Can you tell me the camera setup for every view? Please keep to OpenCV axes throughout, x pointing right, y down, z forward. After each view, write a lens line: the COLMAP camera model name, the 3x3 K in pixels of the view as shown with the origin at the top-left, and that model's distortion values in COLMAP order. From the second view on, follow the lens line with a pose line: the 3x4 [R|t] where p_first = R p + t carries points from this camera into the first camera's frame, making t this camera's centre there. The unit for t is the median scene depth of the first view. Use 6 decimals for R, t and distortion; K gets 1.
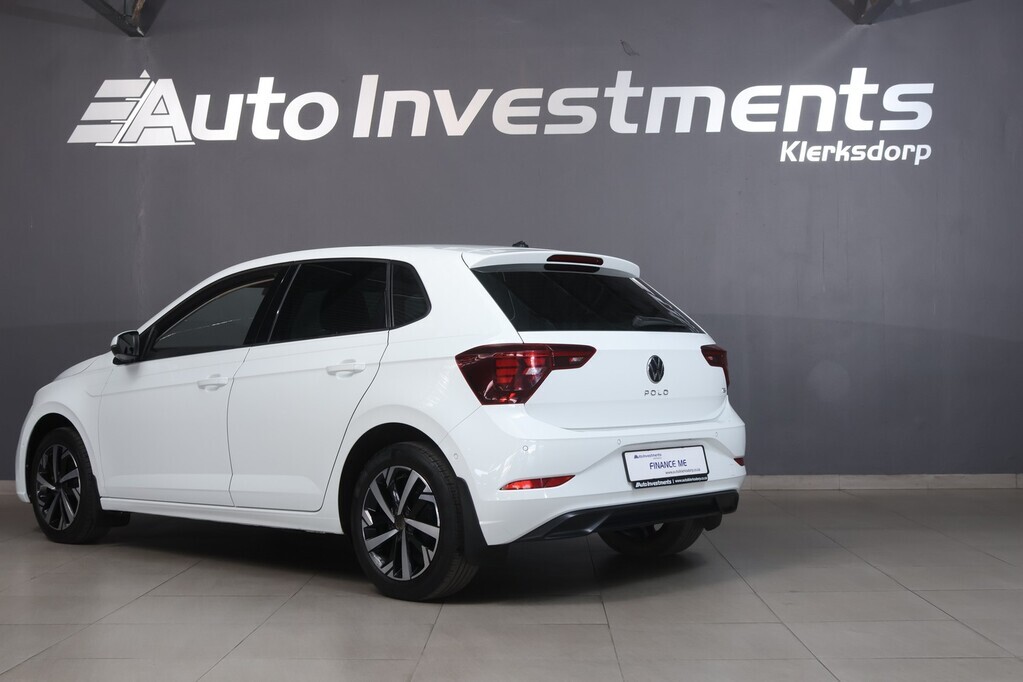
lens RADIAL K [[1383.8, 0, 511.8], [0, 1383.8, 341.7], [0, 0, 1]] dist [-0.047412, 0.000000]
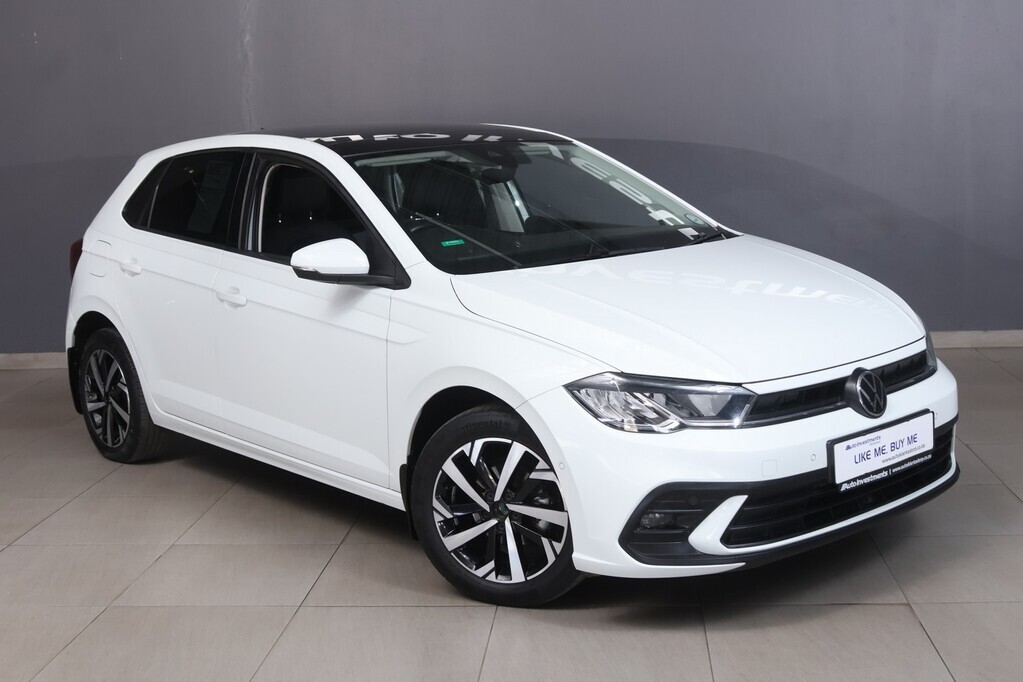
lens RADIAL K [[1348.2, 0, 507.9], [0, 1348.2, 341.5], [0, 0, 1]] dist [-0.044974, 0.000000]
pose [[0.997533, -0.017609, -0.067957, -0.081800], [0.029304, 0.984106, 0.175146, -0.072720], [0.063793, -0.176705, 0.982194, 0.244274]]
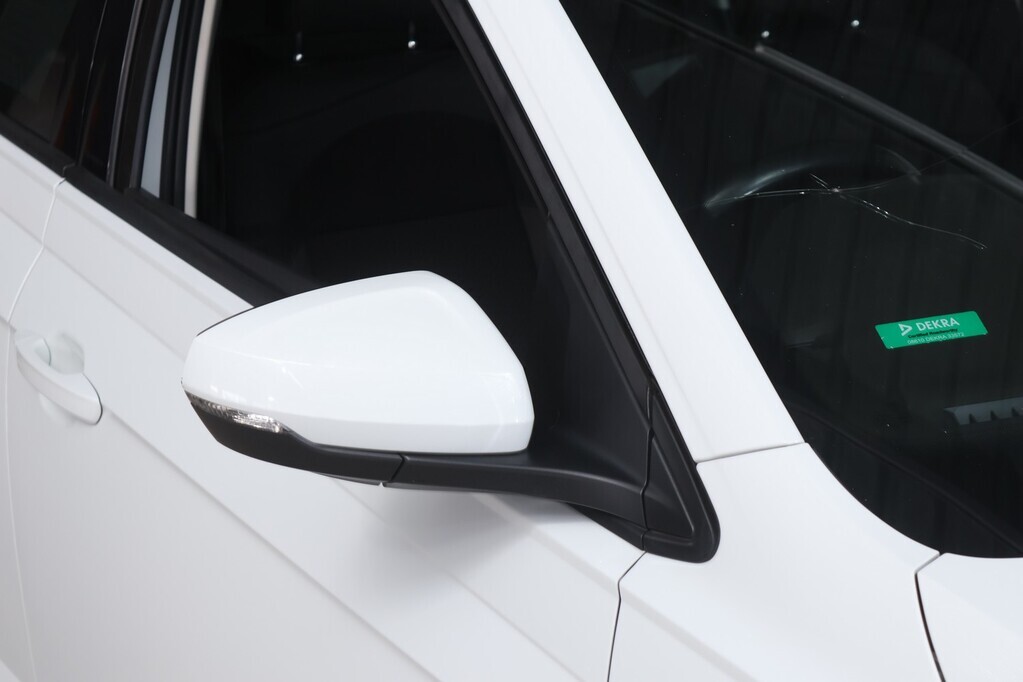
lens RADIAL K [[2569.5, 0, 512.5], [0, 2569.5, 339.4], [0, 0, 1]] dist [-0.032361, 0.000000]
pose [[0.968804, 0.059521, -0.240575, -0.130983], [0.008051, 0.962660, 0.270593, -0.077100], [0.247698, -0.264088, 0.932150, 0.641861]]
